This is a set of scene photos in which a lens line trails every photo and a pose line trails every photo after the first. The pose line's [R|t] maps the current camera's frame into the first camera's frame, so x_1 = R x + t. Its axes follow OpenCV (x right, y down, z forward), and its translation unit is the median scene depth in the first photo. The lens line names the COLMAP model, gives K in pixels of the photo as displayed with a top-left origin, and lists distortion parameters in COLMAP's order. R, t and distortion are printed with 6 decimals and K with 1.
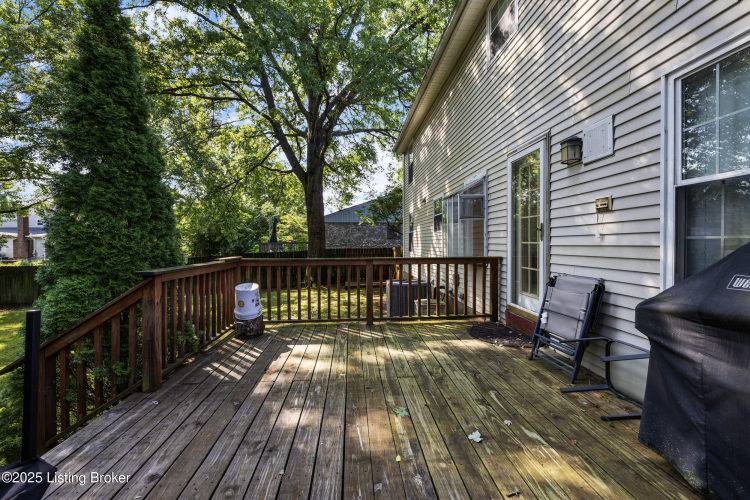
lens RADIAL K [[318.4, 0, 381.8], [0, 318.4, 245.3], [0, 0, 1]] dist [0.001639, 0.000052]
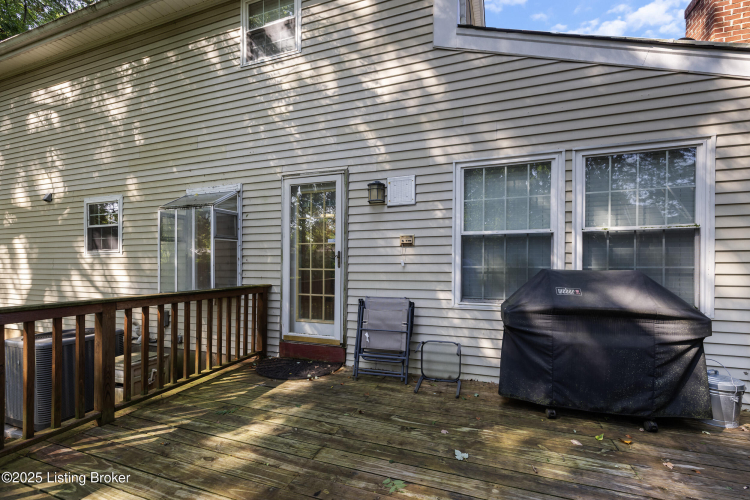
lens RADIAL K [[318.4, 0, 385.5], [0, 318.4, 266.9], [0, 0, 1]] dist [0.001639, 0.000052]
pose [[0.407256, 0.002378, 0.913311, -0.478791], [0.004370, 0.999980, -0.004552, -0.012944], [-0.913304, 0.005845, 0.407238, 0.489113]]
